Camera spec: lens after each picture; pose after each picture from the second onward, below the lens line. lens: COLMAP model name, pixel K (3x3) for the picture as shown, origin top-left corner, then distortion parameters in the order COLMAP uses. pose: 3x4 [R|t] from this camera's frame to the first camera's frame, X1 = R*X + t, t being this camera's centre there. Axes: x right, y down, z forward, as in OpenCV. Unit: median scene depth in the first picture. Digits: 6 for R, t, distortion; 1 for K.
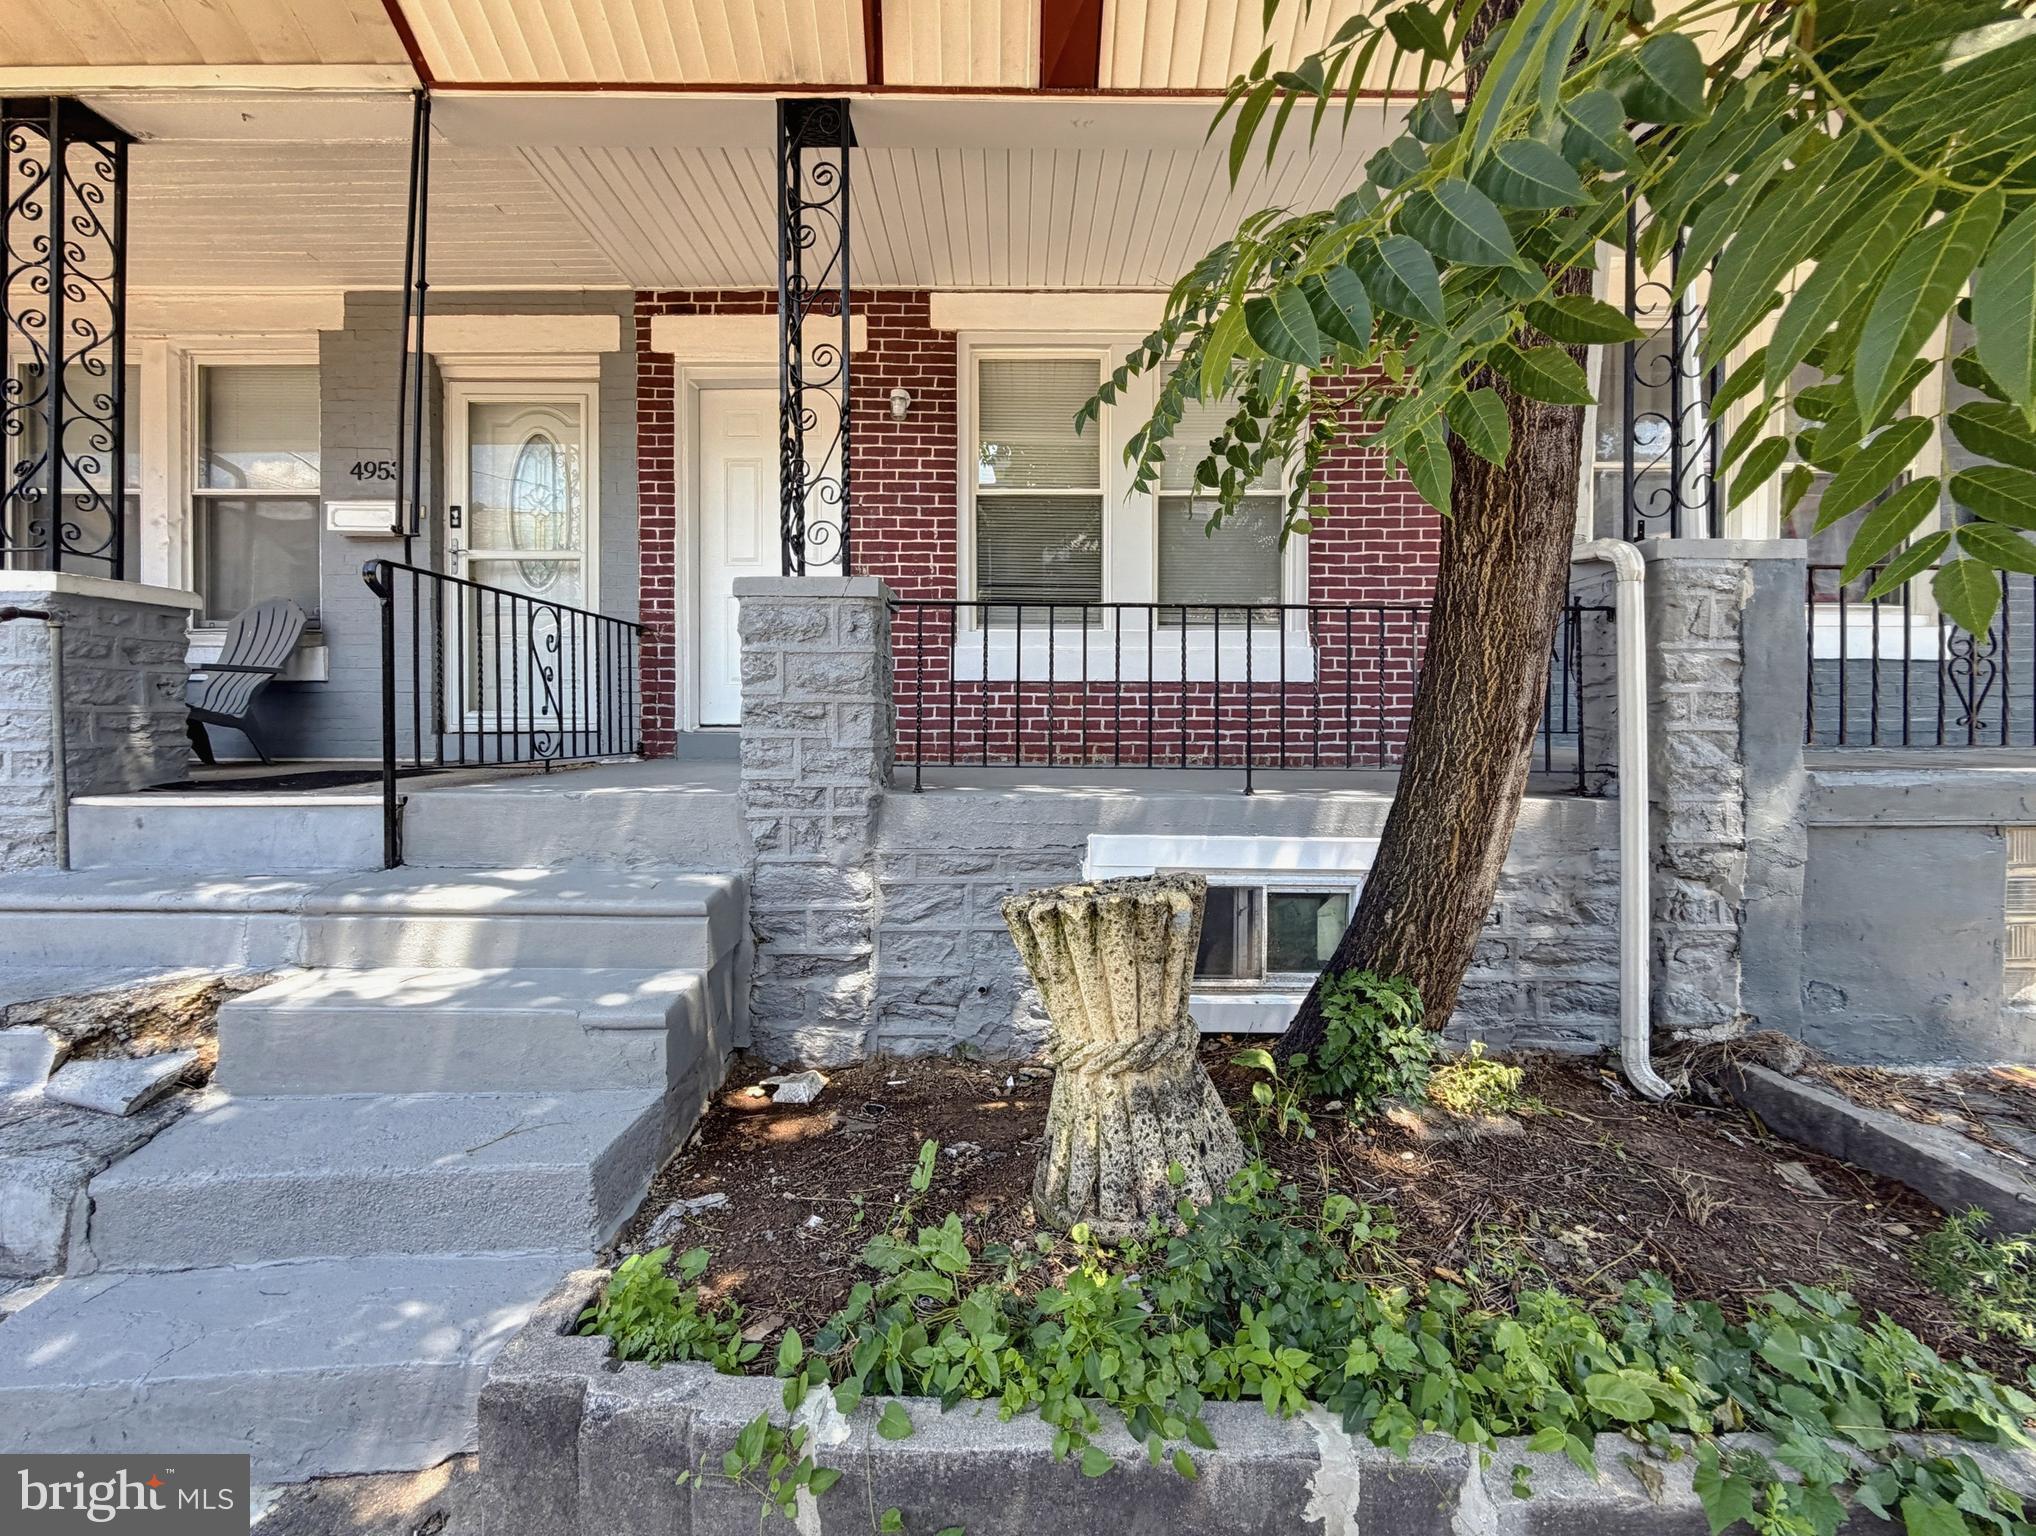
lens RADIAL K [[822.8, 0, 1016.8], [0, 822.8, 732.1], [0, 0, 1]] dist [-0.000324, 0.000390]
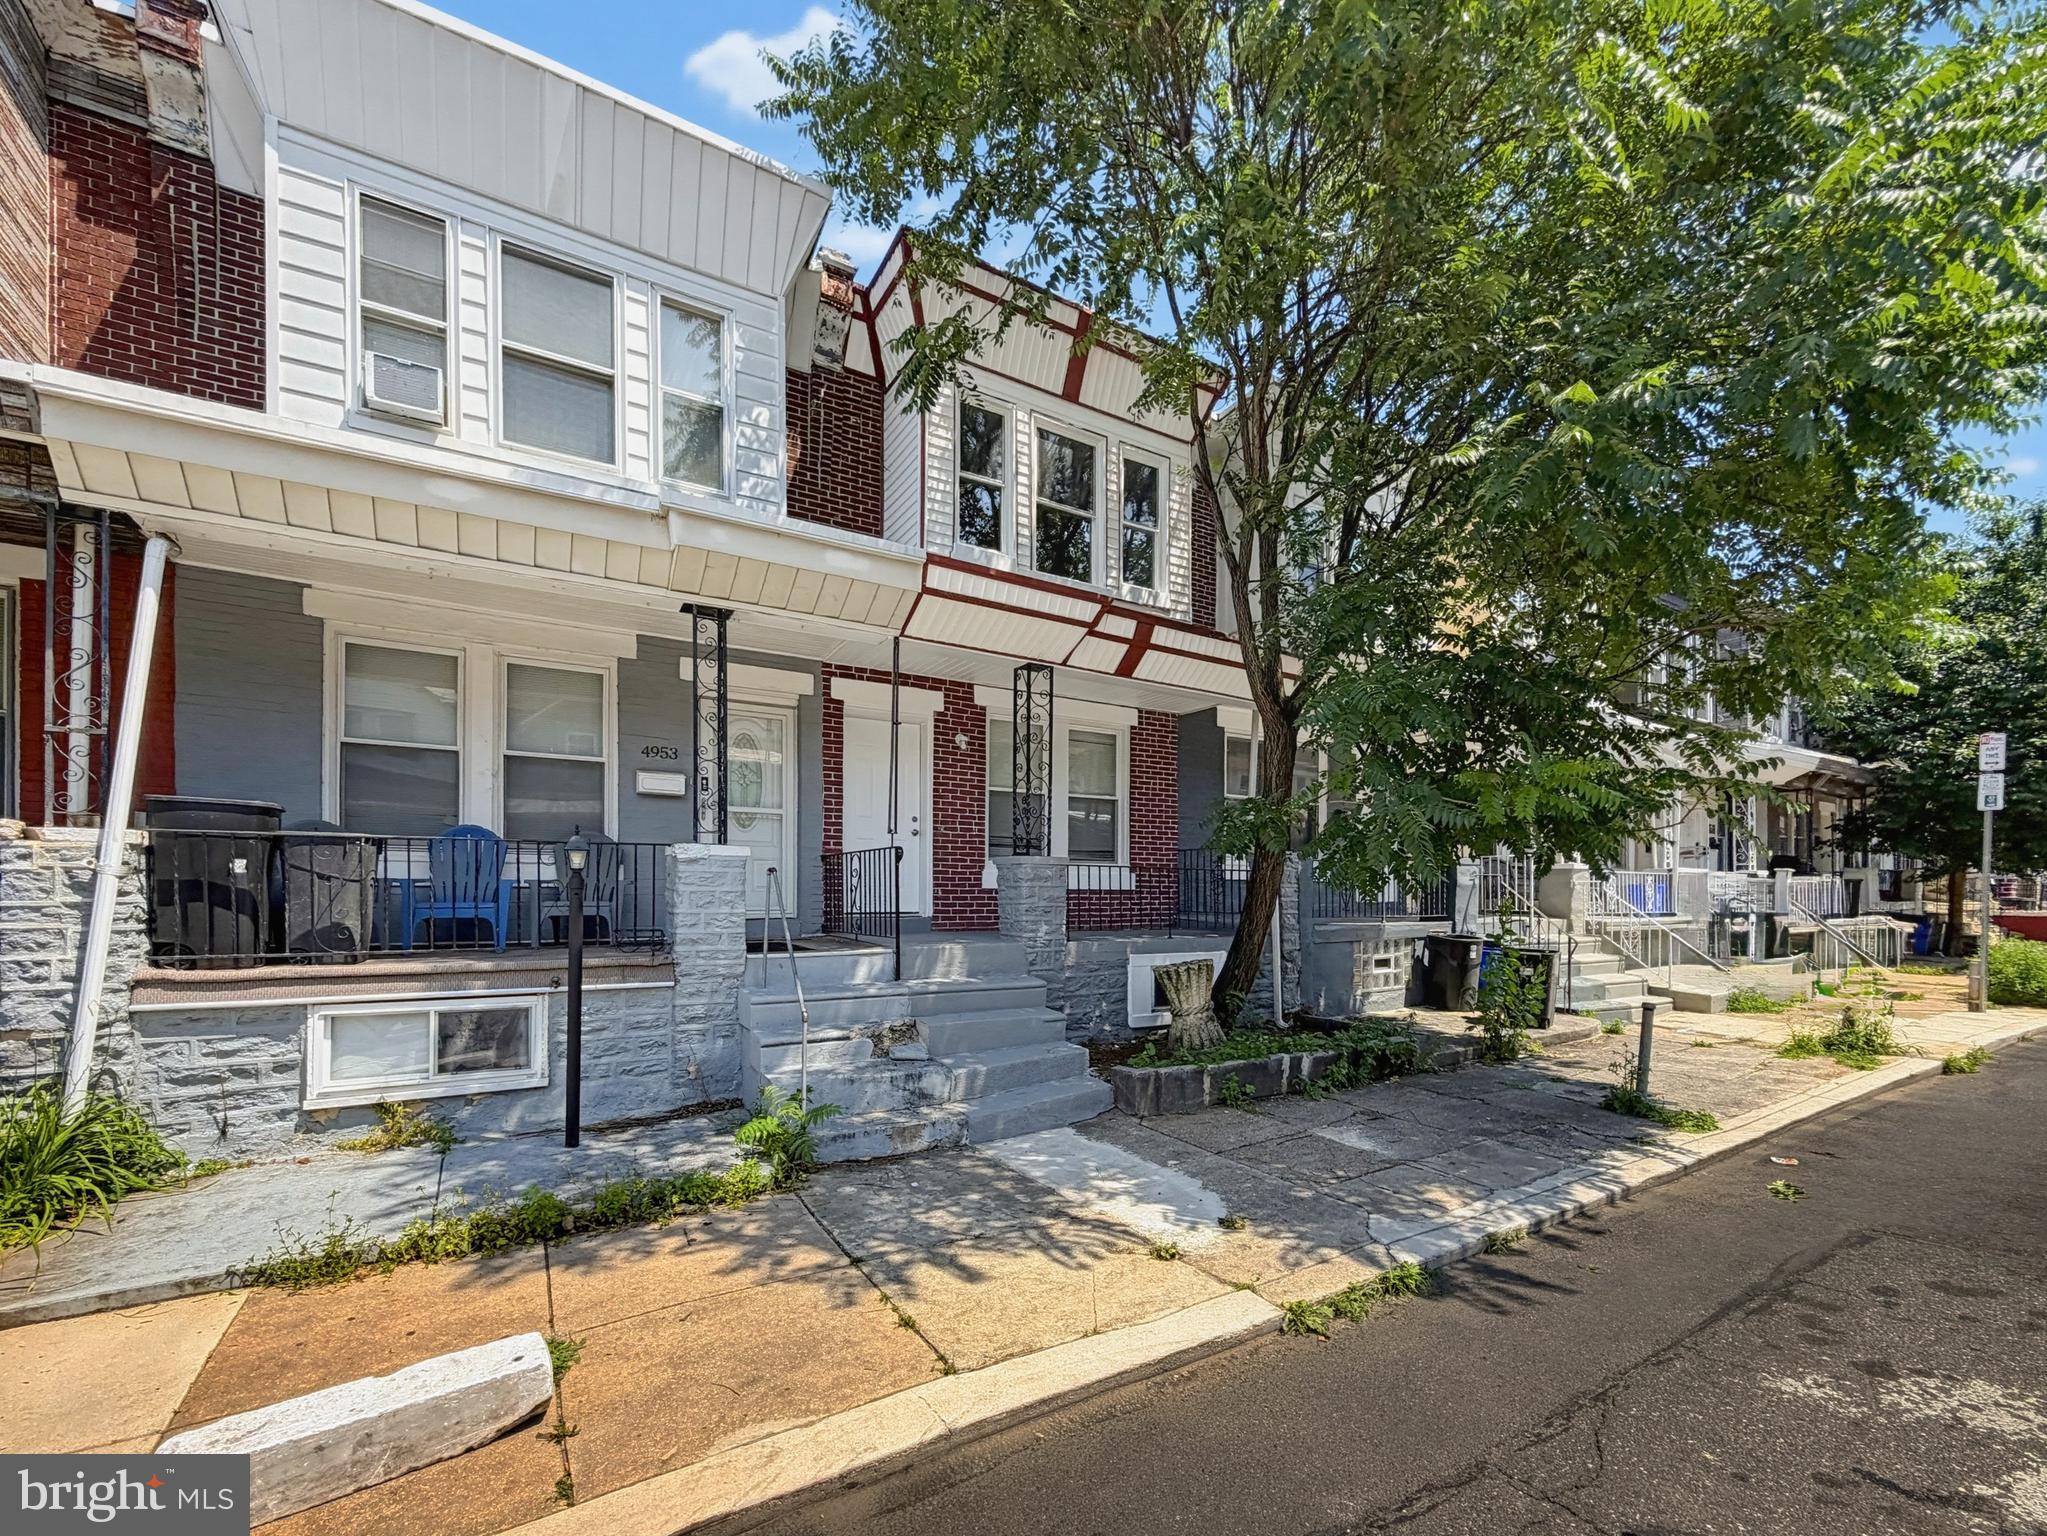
lens RADIAL K [[862.0, 0, 1030.2], [0, 862.0, 891.8], [0, 0, 1]] dist [0.000243, -0.000419]
pose [[0.846939, 0.000707, 0.531689, -1.053567], [0.006218, 0.999918, -0.011235, -0.031264], [-0.531653, 0.012822, 0.846865, -0.752714]]
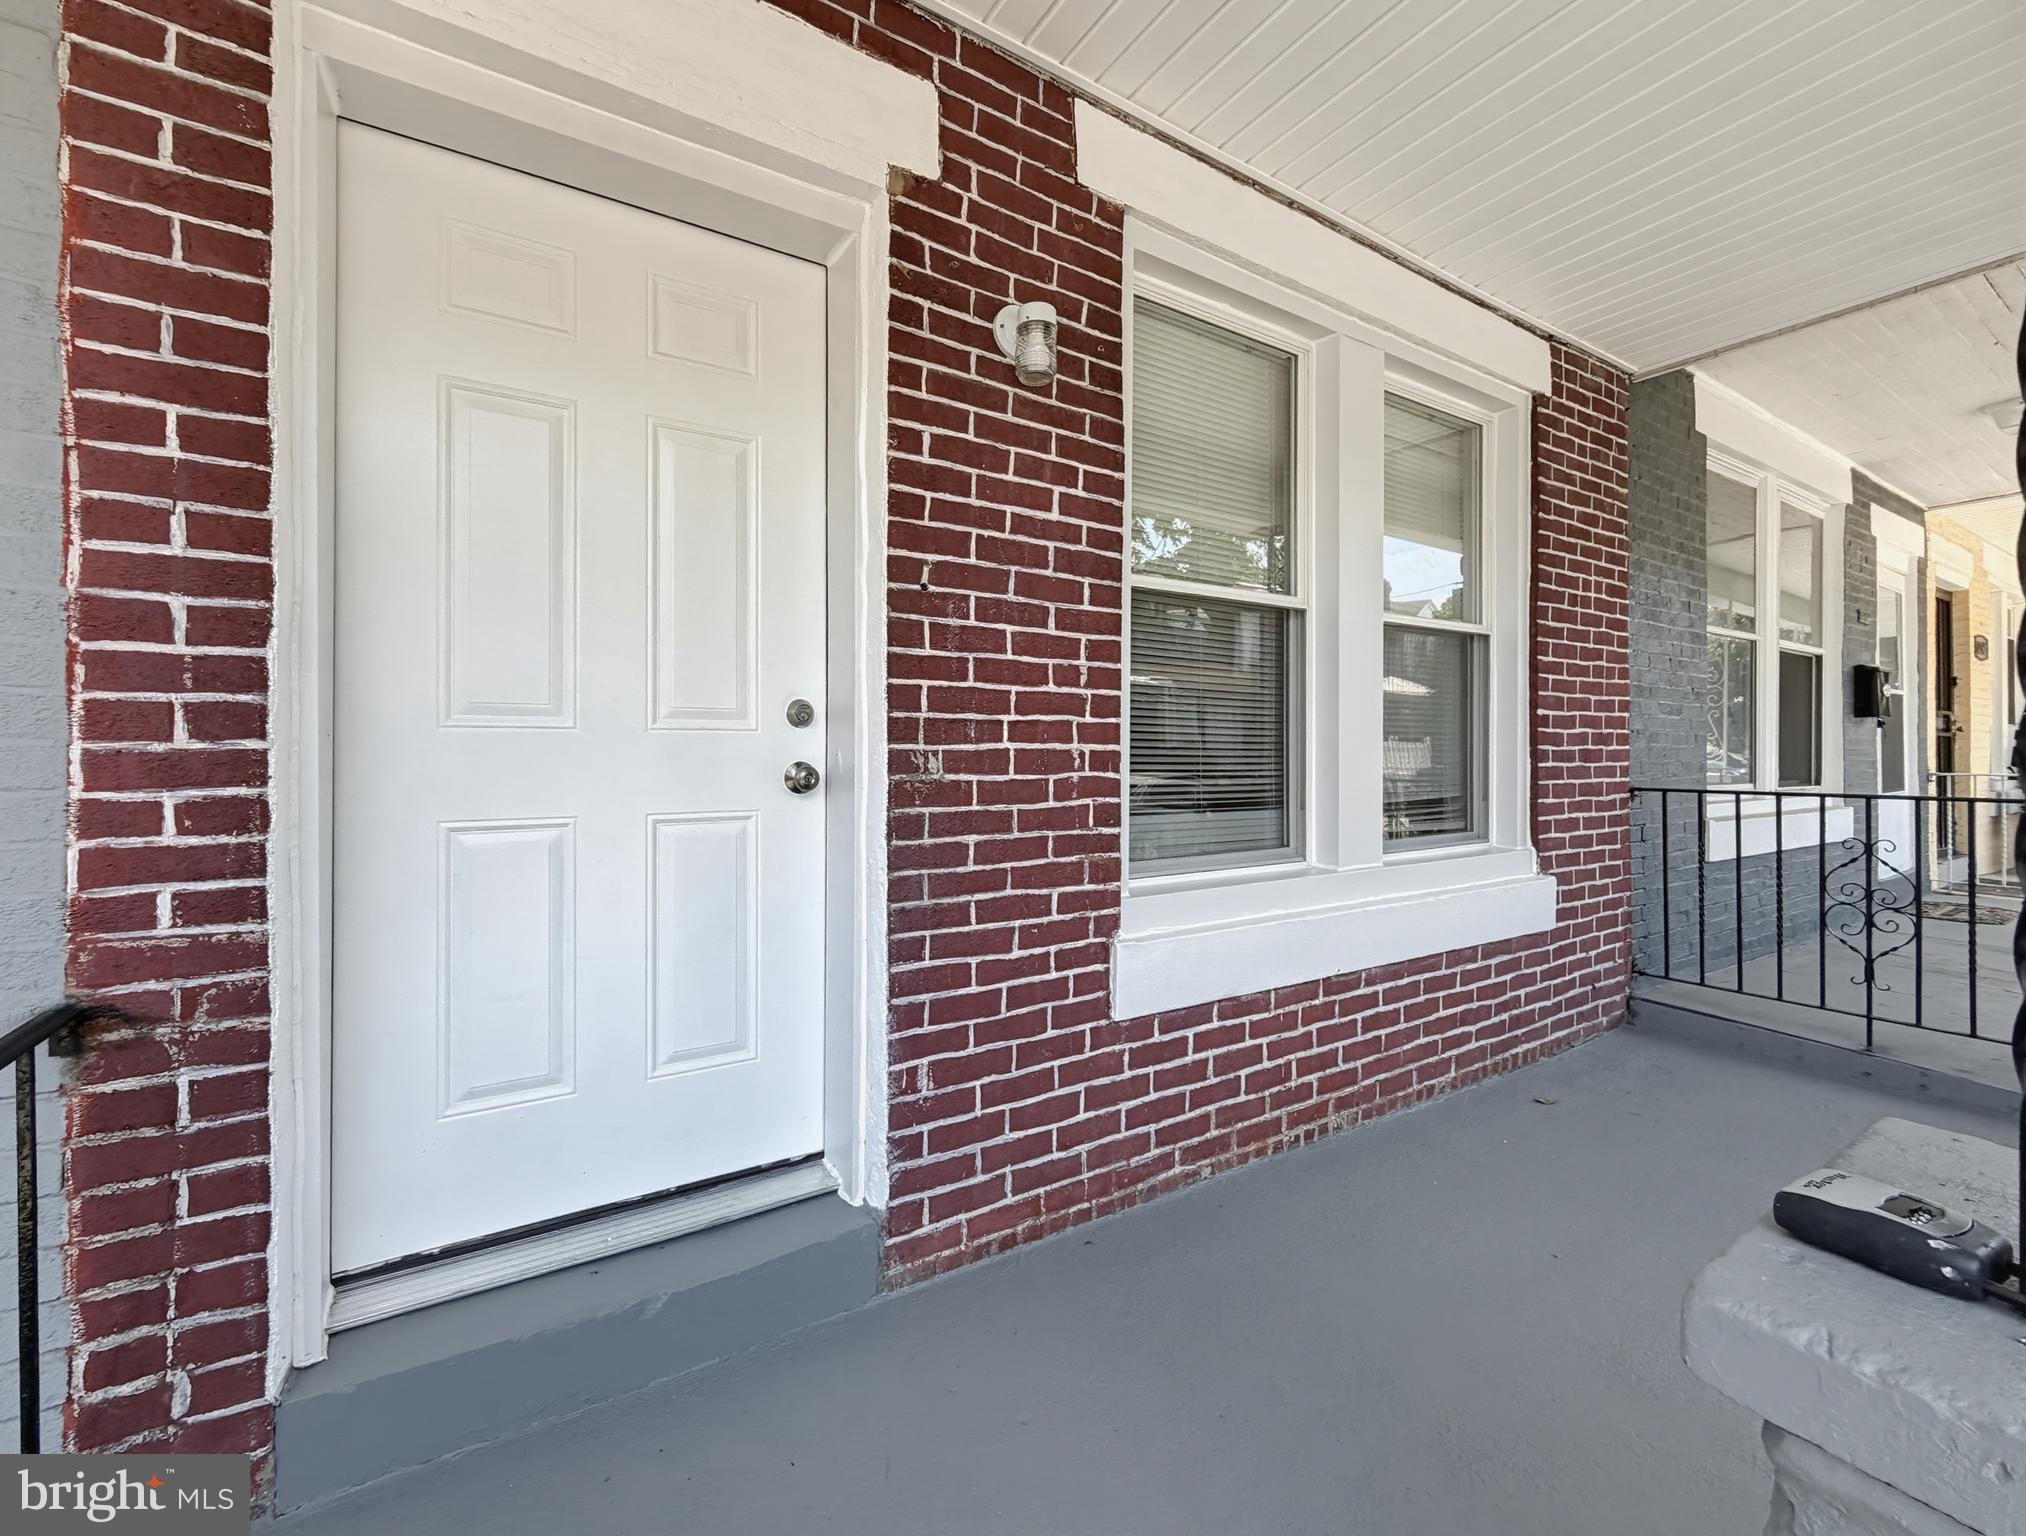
lens RADIAL K [[877.6, 0, 1006.4], [0, 877.6, 749.5], [0, 0, 1]] dist [0.001687, 0.000494]
pose [[0.837466, -0.001312, 0.546489, -0.375892], [0.011704, 0.999811, -0.015536, -0.196656], [-0.546365, 0.019407, 0.837322, 0.651444]]
